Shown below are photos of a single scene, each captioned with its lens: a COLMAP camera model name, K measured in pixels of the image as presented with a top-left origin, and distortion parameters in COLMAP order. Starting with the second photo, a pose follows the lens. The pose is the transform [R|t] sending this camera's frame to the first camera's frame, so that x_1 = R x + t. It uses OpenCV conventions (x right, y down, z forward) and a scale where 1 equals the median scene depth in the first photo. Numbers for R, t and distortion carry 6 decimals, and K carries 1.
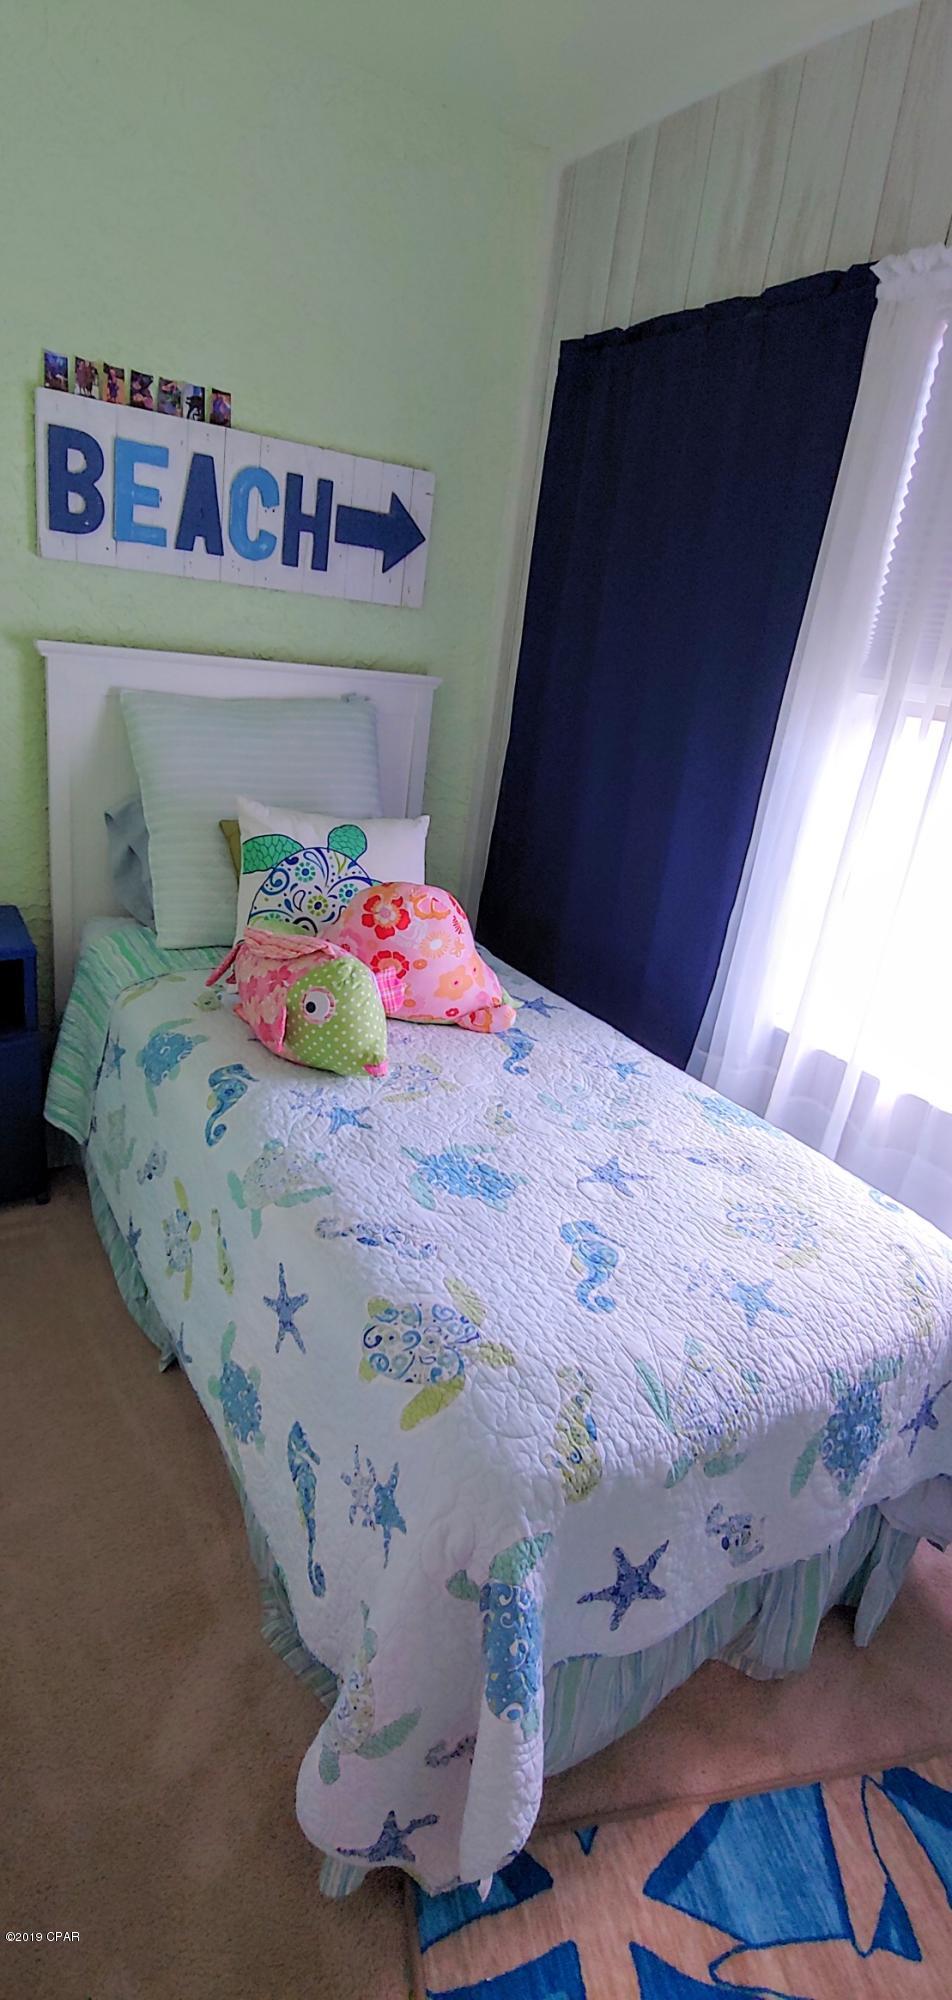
lens RADIAL K [[993.7, 0, 457.2], [0, 993.7, 1007.6], [0, 0, 1]] dist [-0.004810, -0.005416]
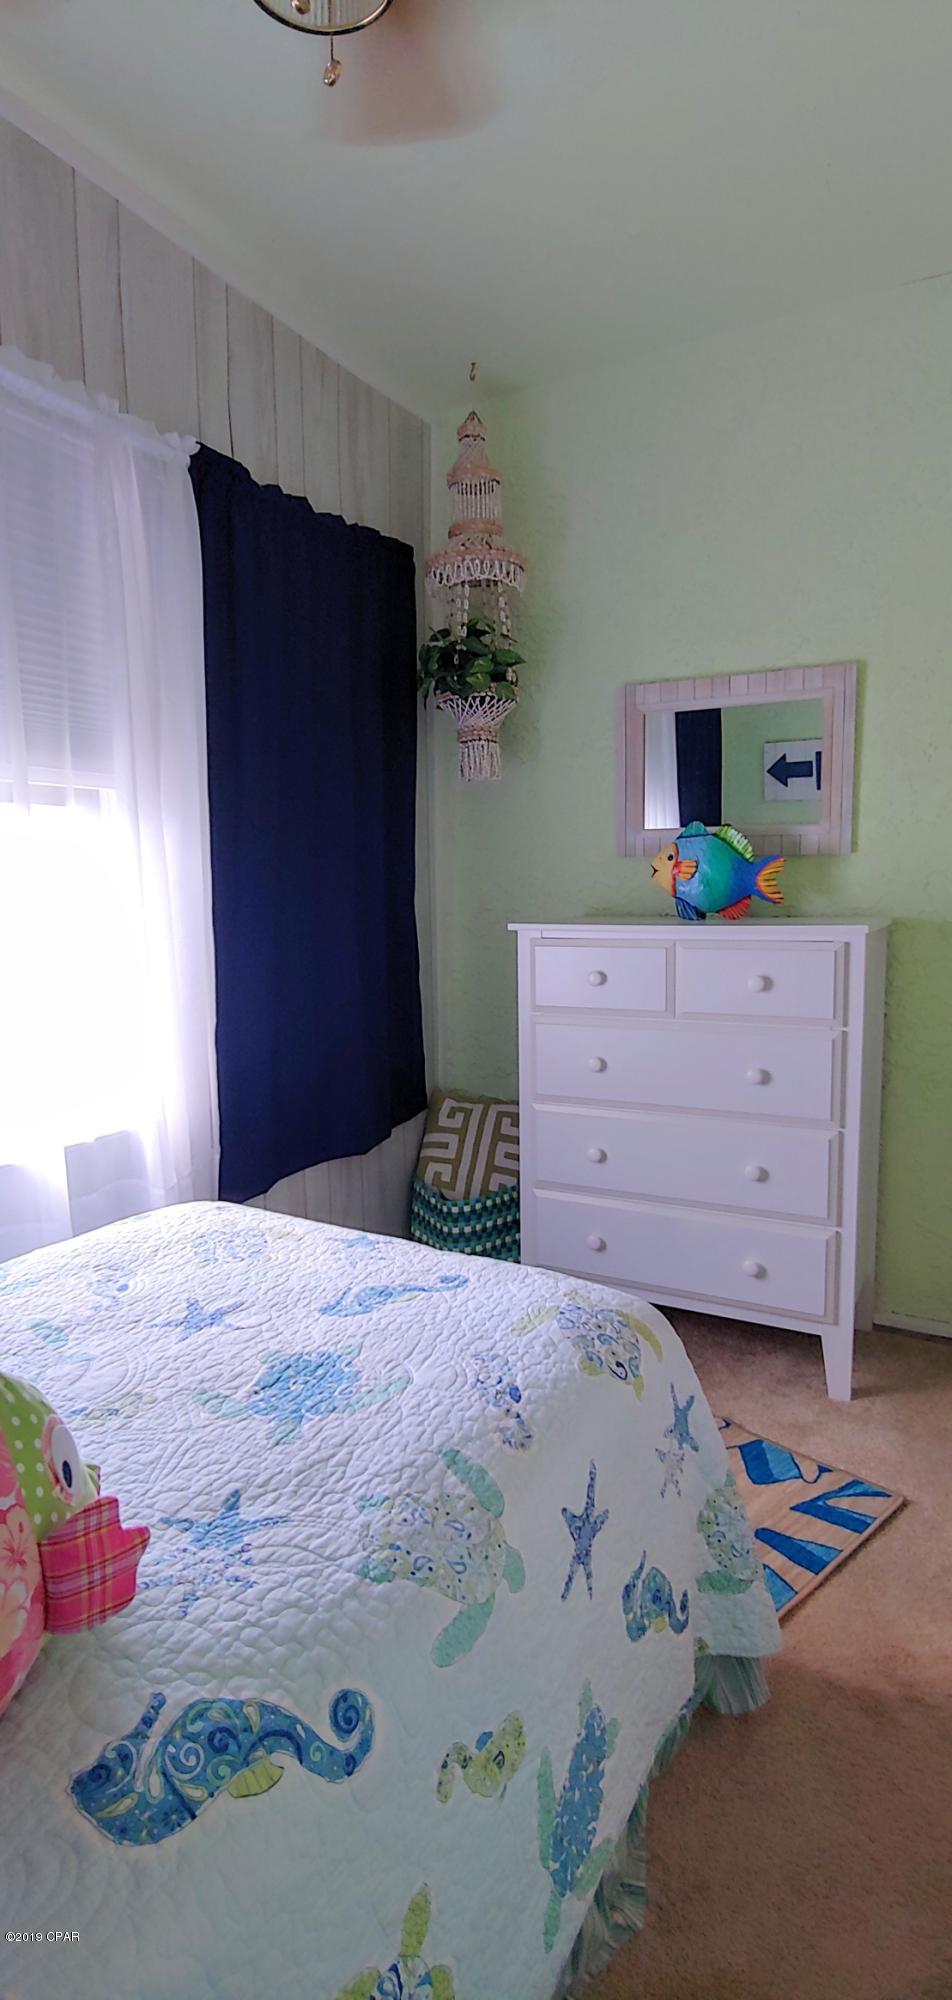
lens RADIAL K [[993.7, 0, 437.3], [0, 993.7, 1021.2], [0, 0, 1]] dist [-0.004810, -0.005416]
pose [[-0.479285, -0.214444, 0.851058, -0.599528], [0.281536, 0.880880, 0.380509, -0.313591], [-0.831278, 0.421976, -0.361819, 1.068125]]
